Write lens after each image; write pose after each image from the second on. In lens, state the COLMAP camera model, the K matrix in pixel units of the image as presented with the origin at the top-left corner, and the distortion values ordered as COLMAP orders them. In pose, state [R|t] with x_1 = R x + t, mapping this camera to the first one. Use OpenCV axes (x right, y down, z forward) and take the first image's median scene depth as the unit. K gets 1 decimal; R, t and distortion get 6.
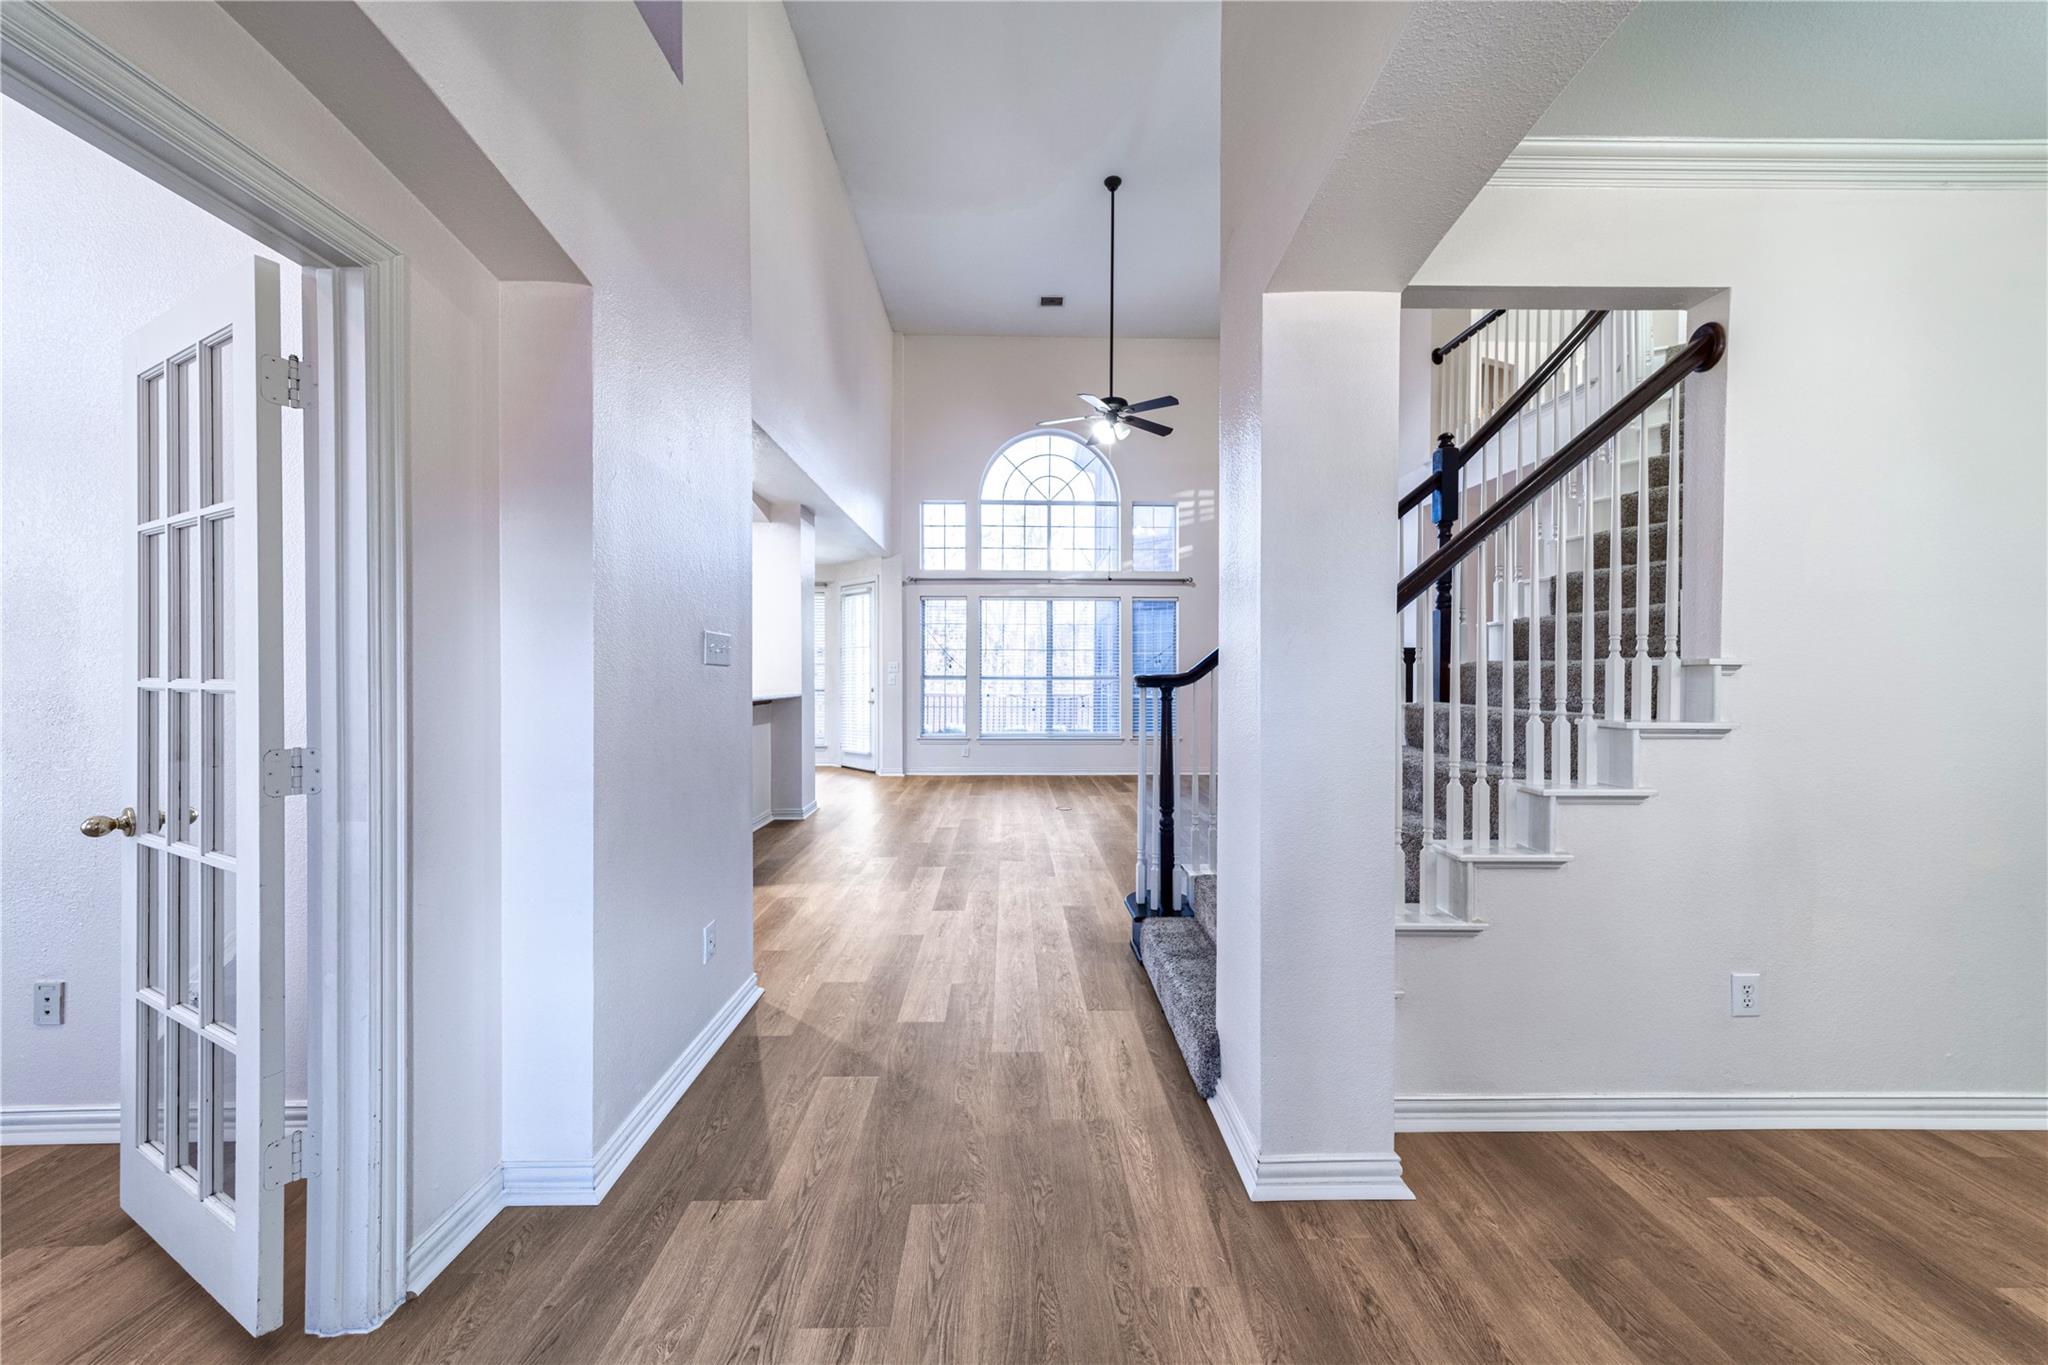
lens RADIAL K [[736.9, 0, 1024.0], [0, 736.9, 682.5], [0, 0, 1]] dist [0.001818, 0.000212]
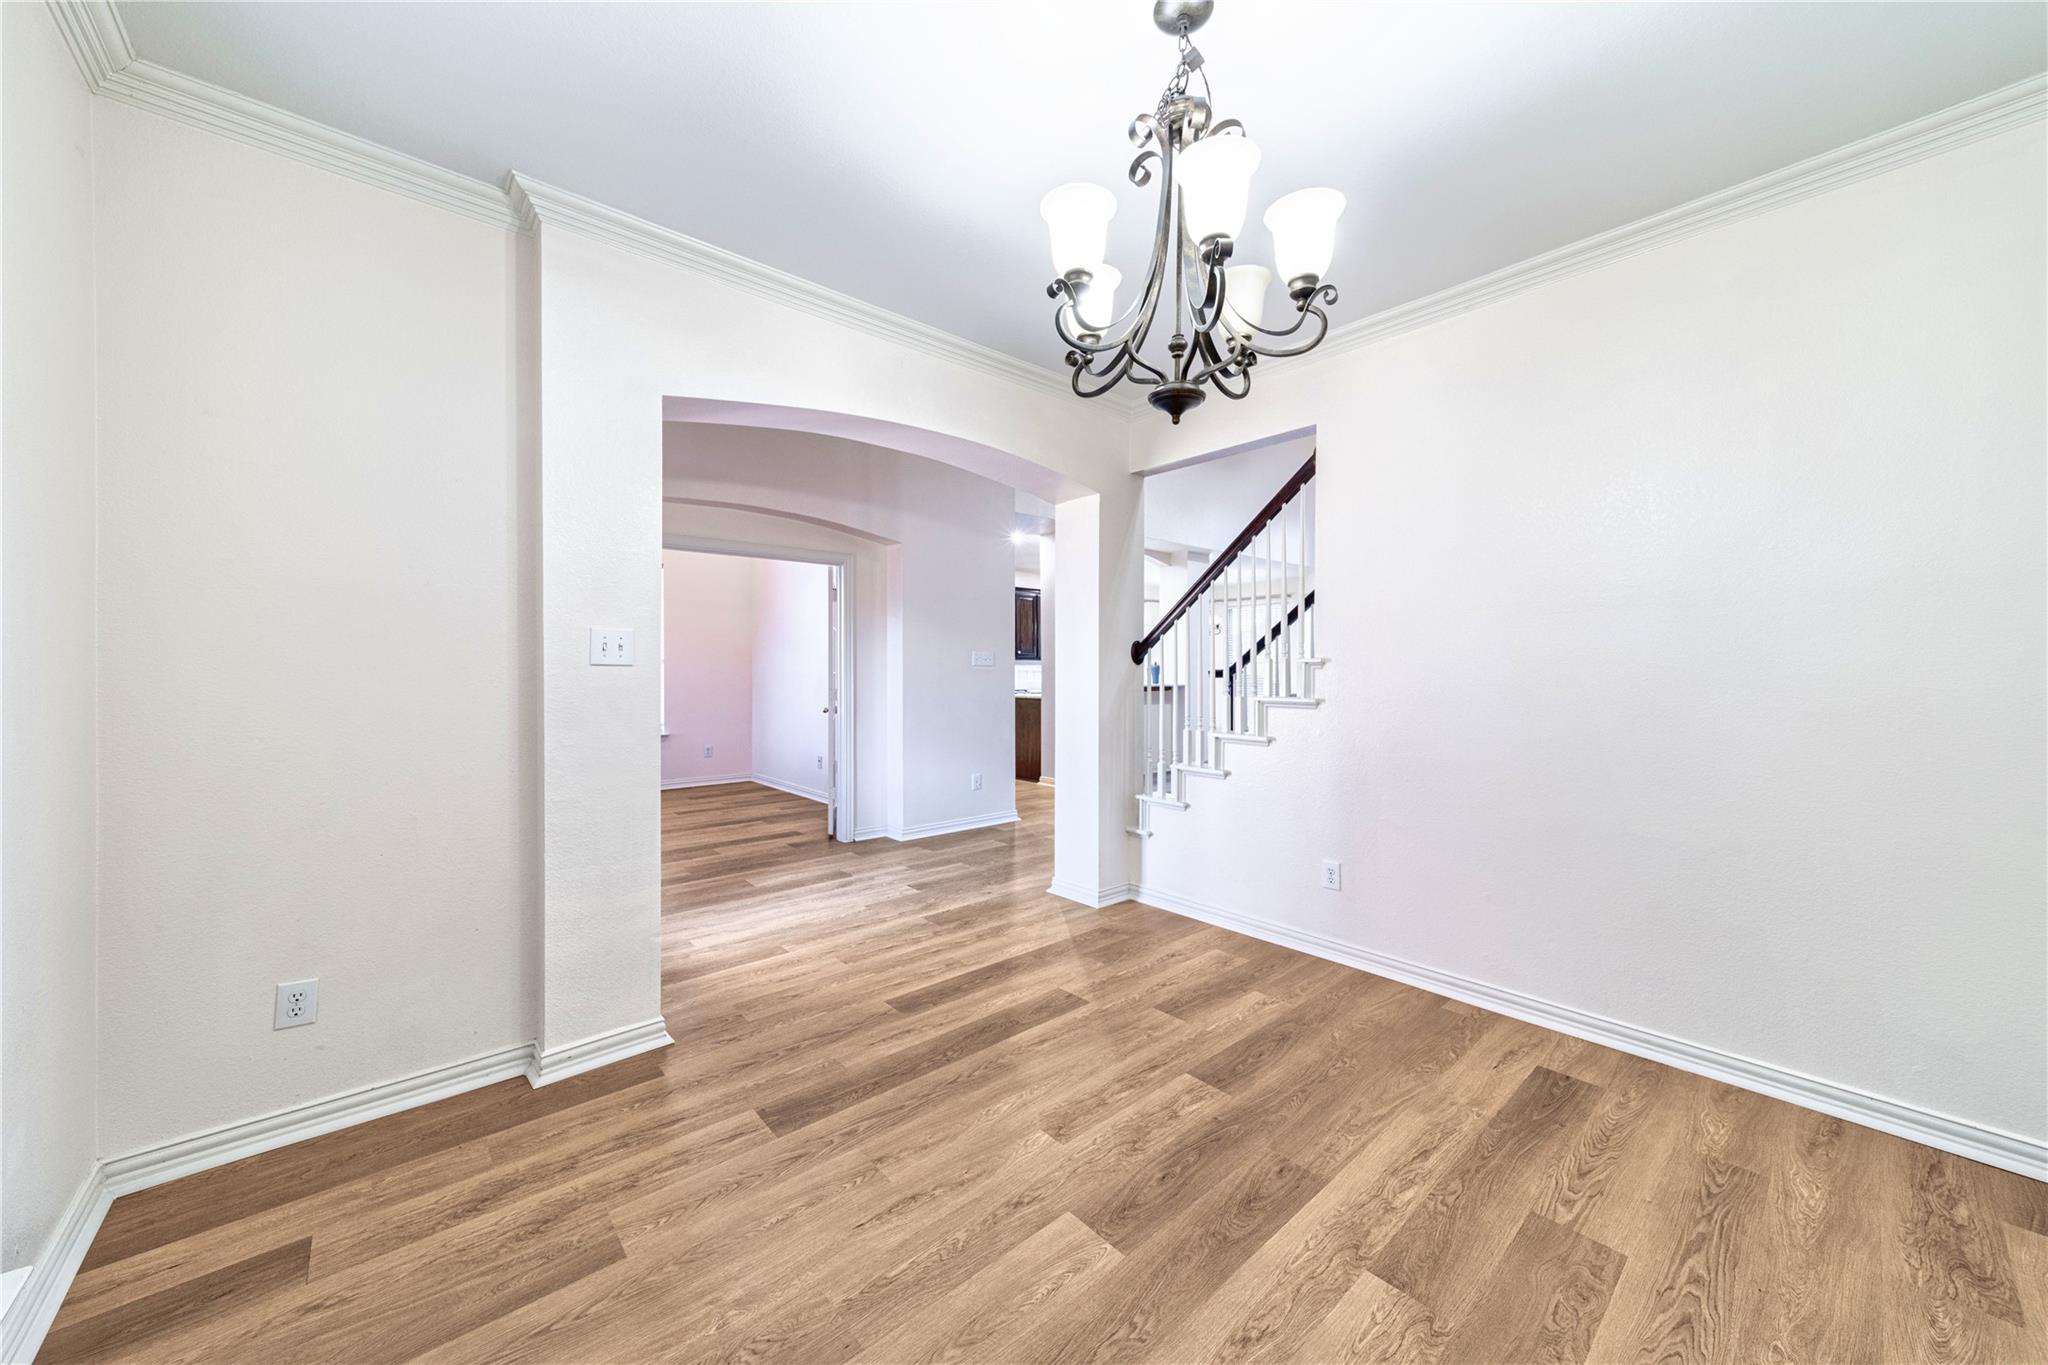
lens RADIAL K [[736.9, 0, 1024.0], [0, 736.9, 682.5], [0, 0, 1]] dist [0.001818, 0.000212]
pose [[0.642797, 0.010334, -0.765966, 1.213557], [-0.010397, 0.999935, 0.004765, 0.011083], [0.765966, 0.004901, 0.642863, -0.343391]]
